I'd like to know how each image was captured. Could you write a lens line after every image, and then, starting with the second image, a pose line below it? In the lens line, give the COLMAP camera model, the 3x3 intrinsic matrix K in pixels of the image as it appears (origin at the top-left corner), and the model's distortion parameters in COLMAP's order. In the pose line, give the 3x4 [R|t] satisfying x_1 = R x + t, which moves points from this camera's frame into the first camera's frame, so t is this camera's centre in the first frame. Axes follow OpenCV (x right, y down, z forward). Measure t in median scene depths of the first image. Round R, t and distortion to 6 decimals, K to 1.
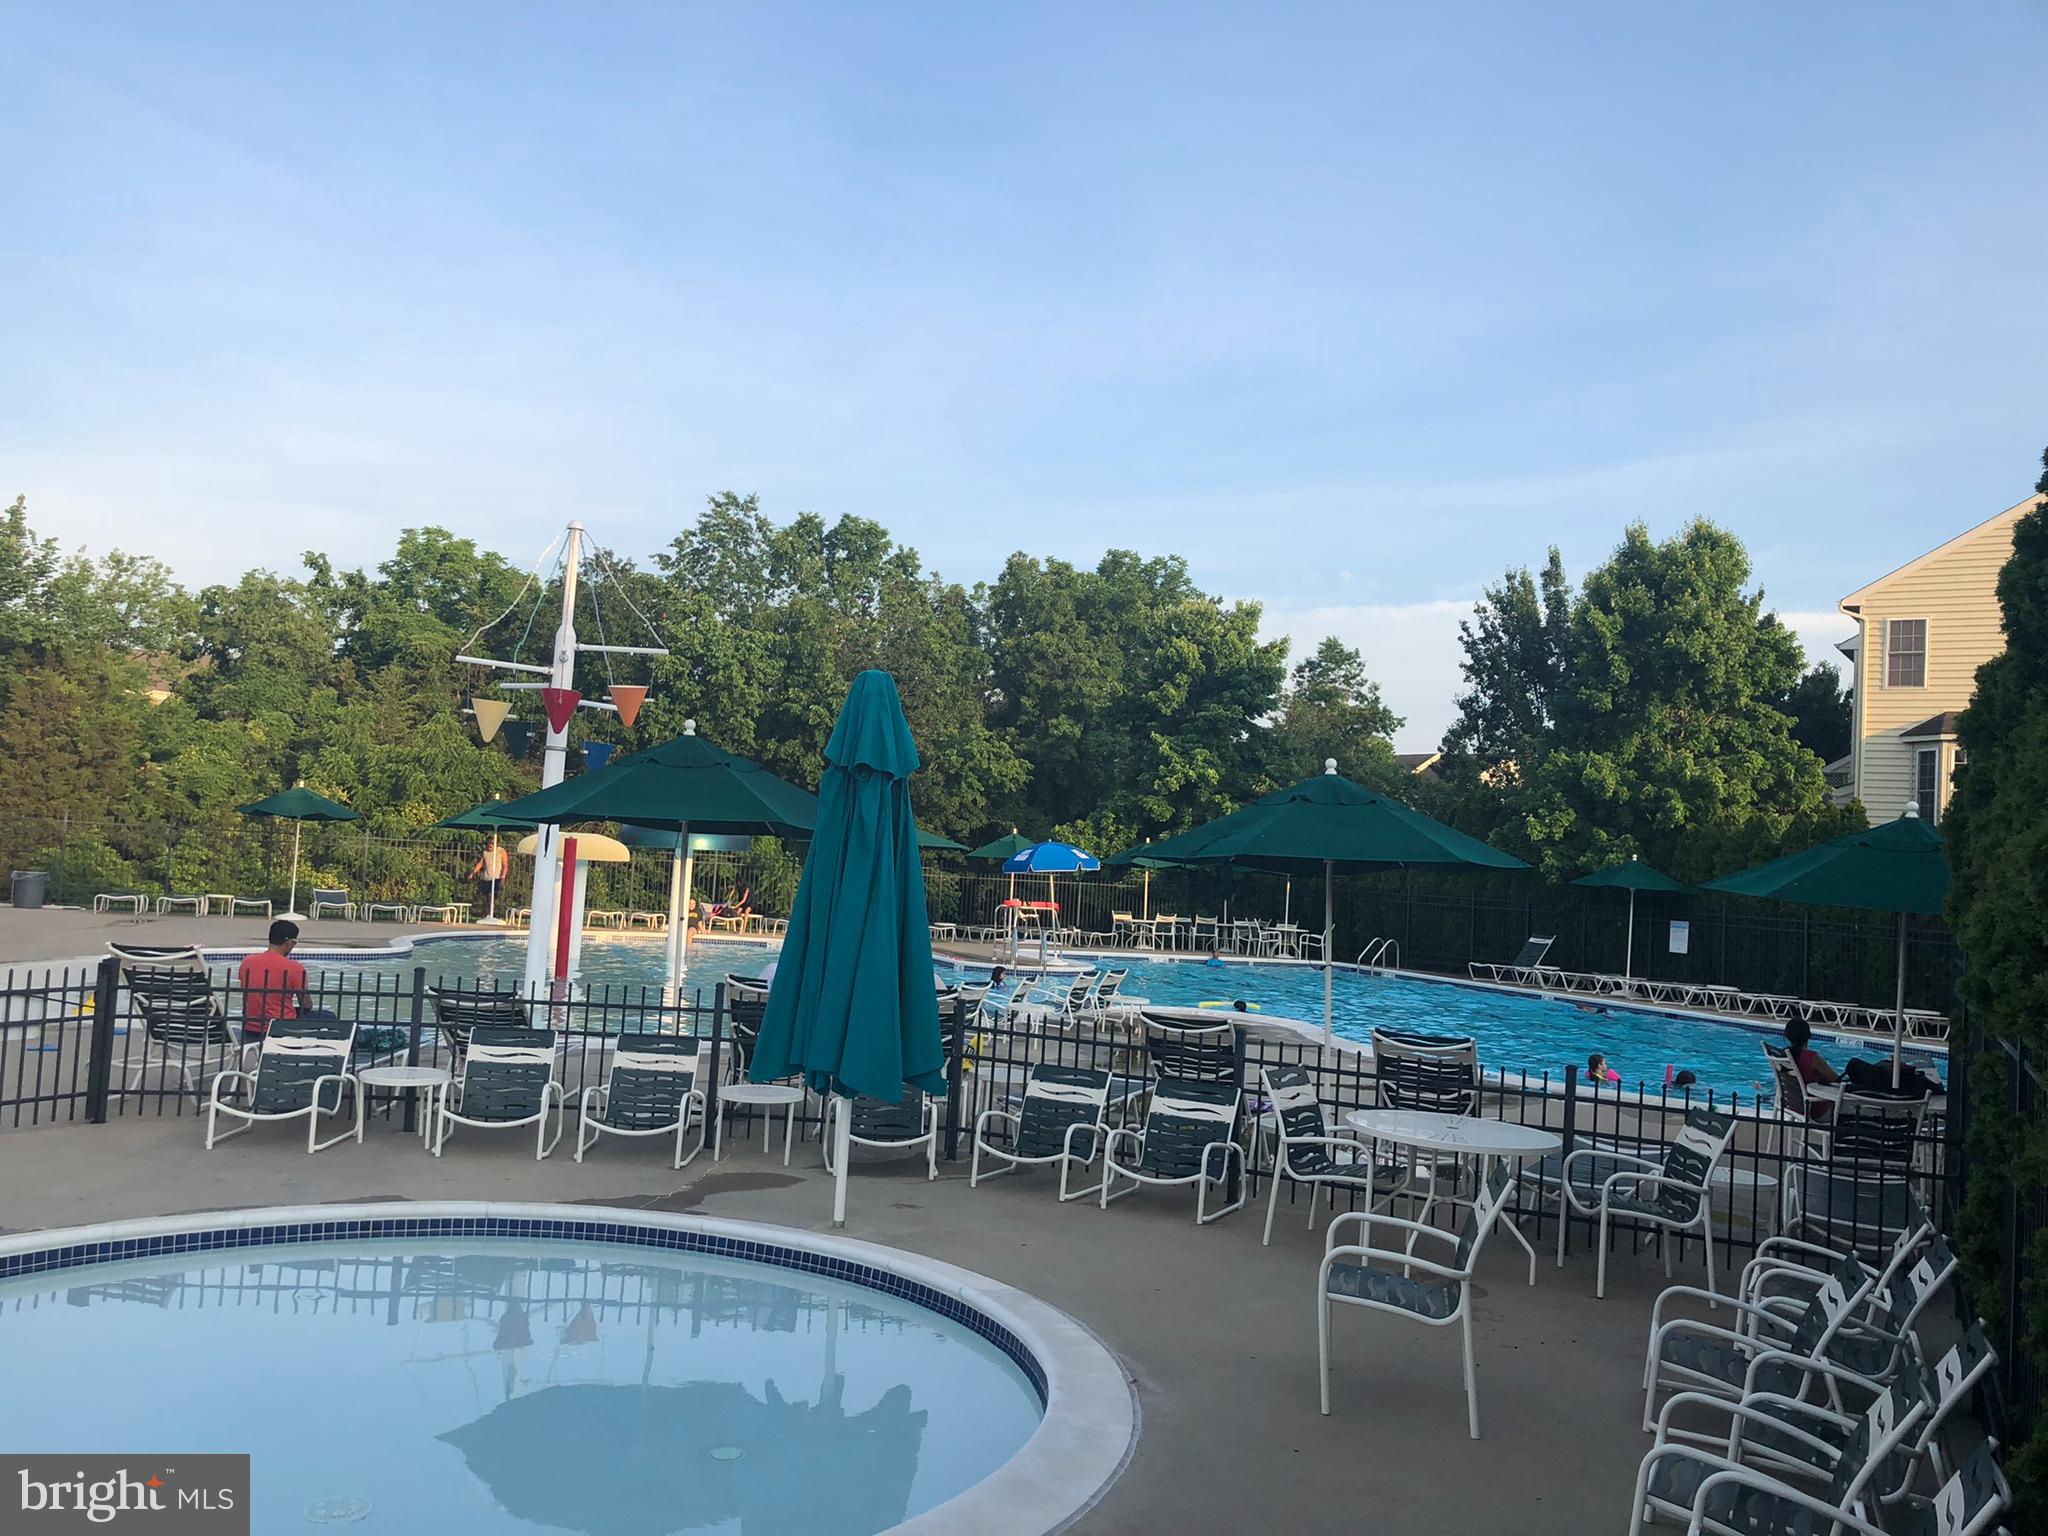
lens RADIAL K [[1670.4, 0, 1024.0], [0, 1670.4, 768.0], [0, 0, 1]] dist [0.011594, -0.002536]
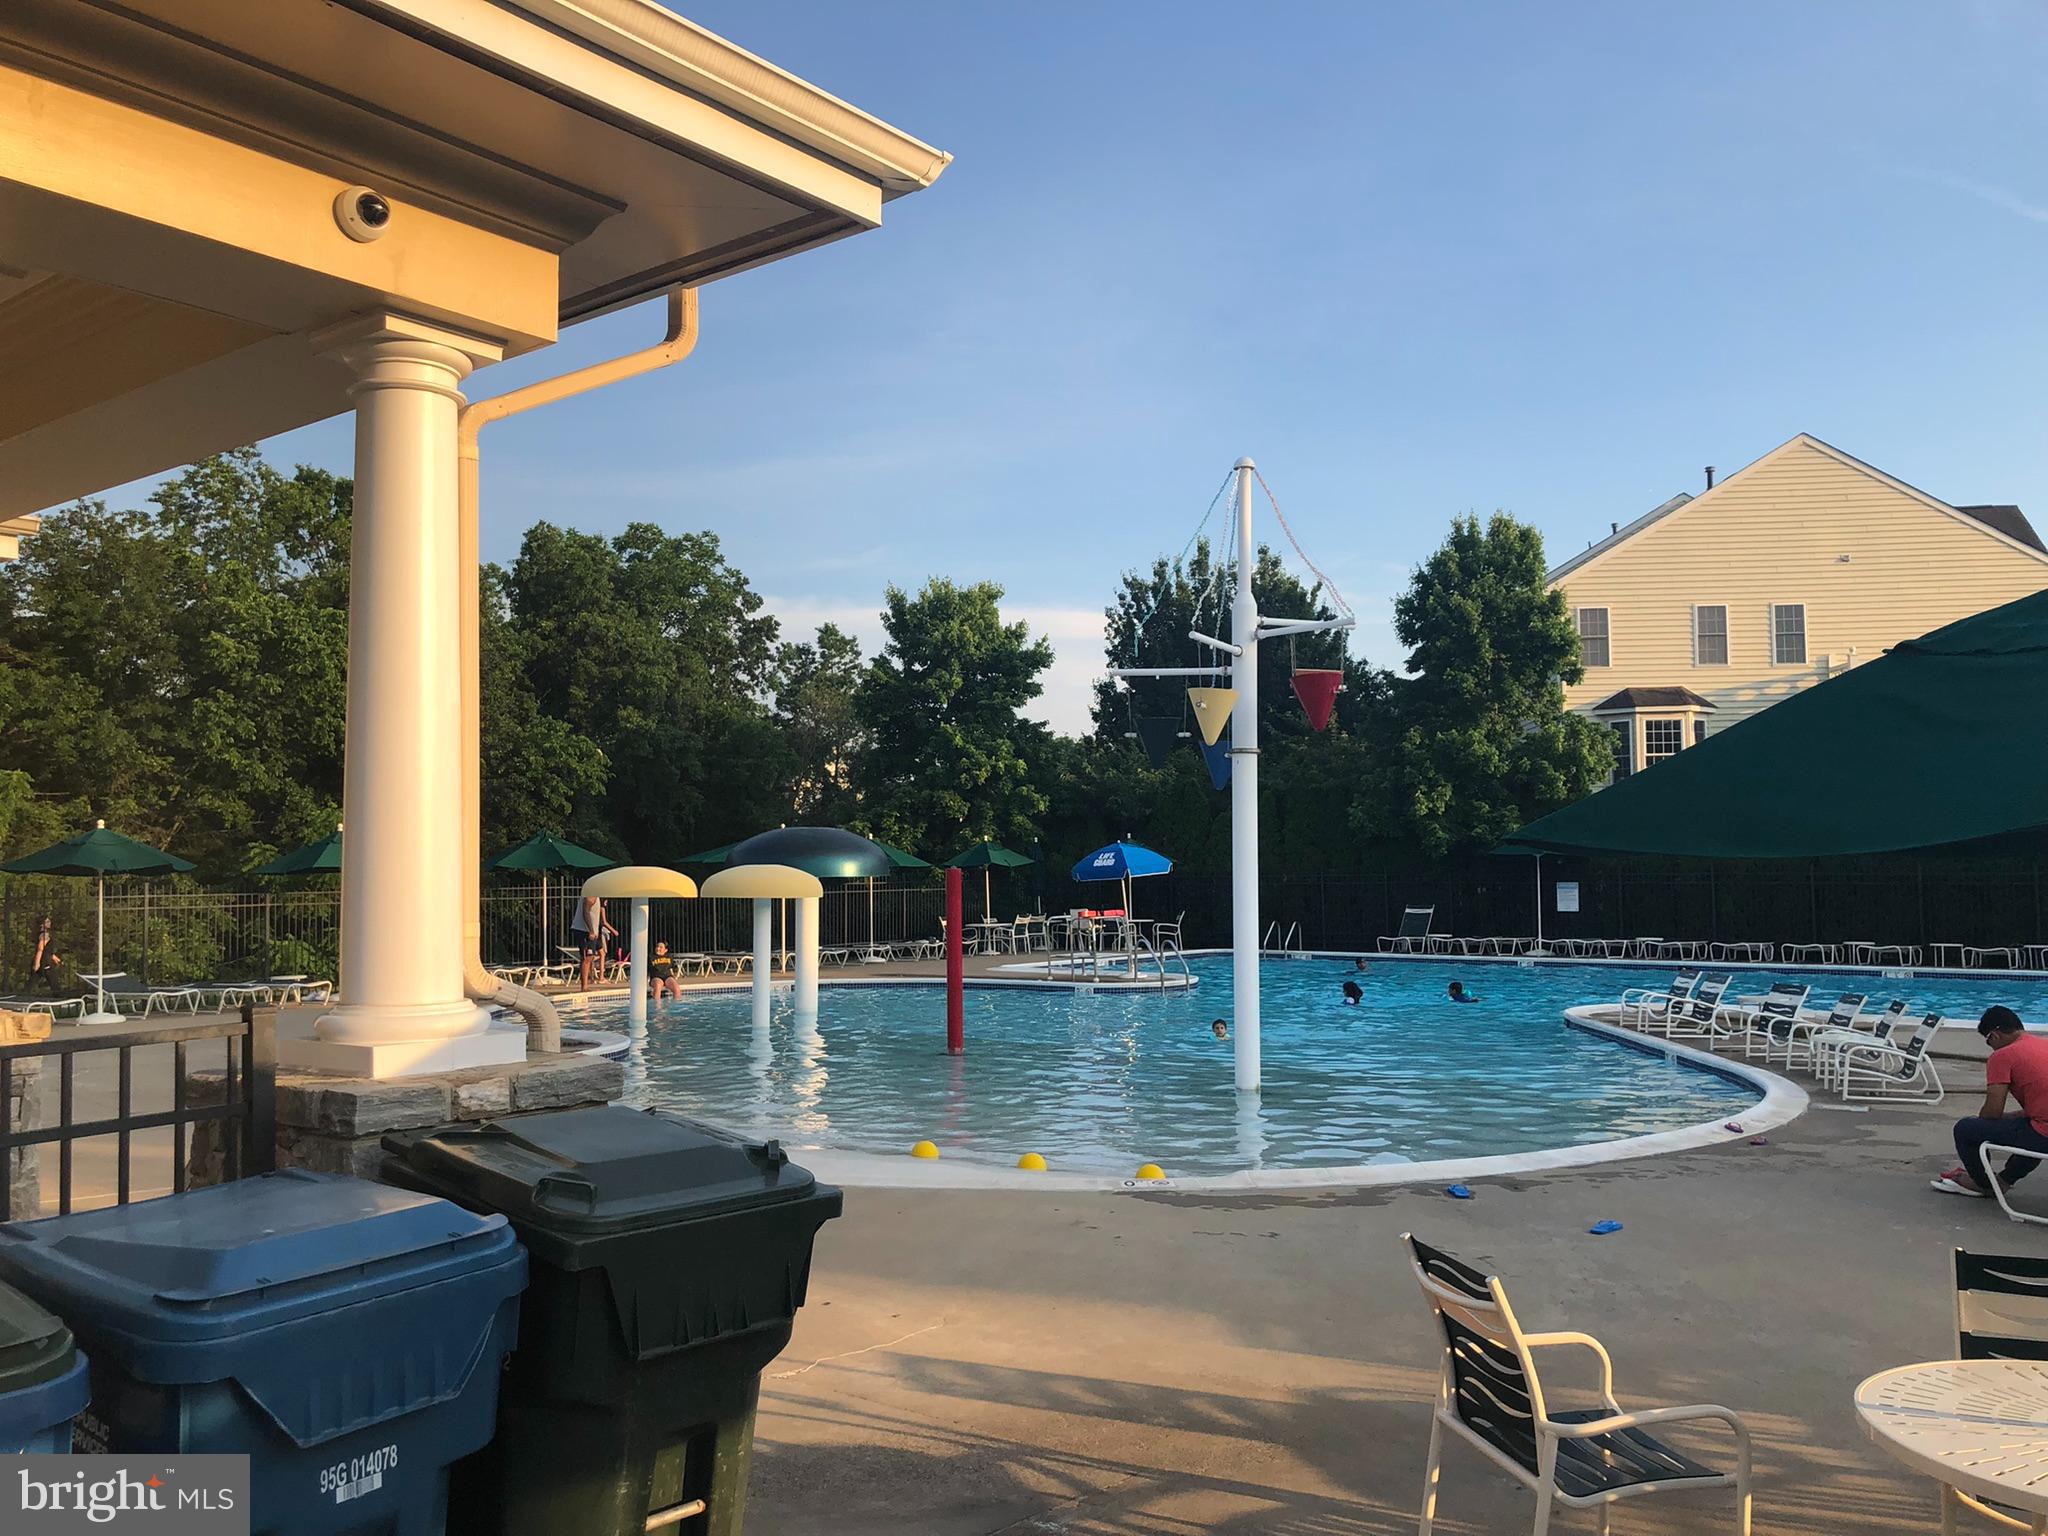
lens RADIAL K [[1657.4, 0, 1023.8], [0, 1657.4, 828.4], [0, 0, 1]] dist [0.086988, -0.001984]
pose [[0.865521, -0.053637, 0.497992, -0.342626], [0.032055, 0.998143, 0.051794, -0.008722], [-0.499845, -0.028866, 0.865634, 0.173721]]
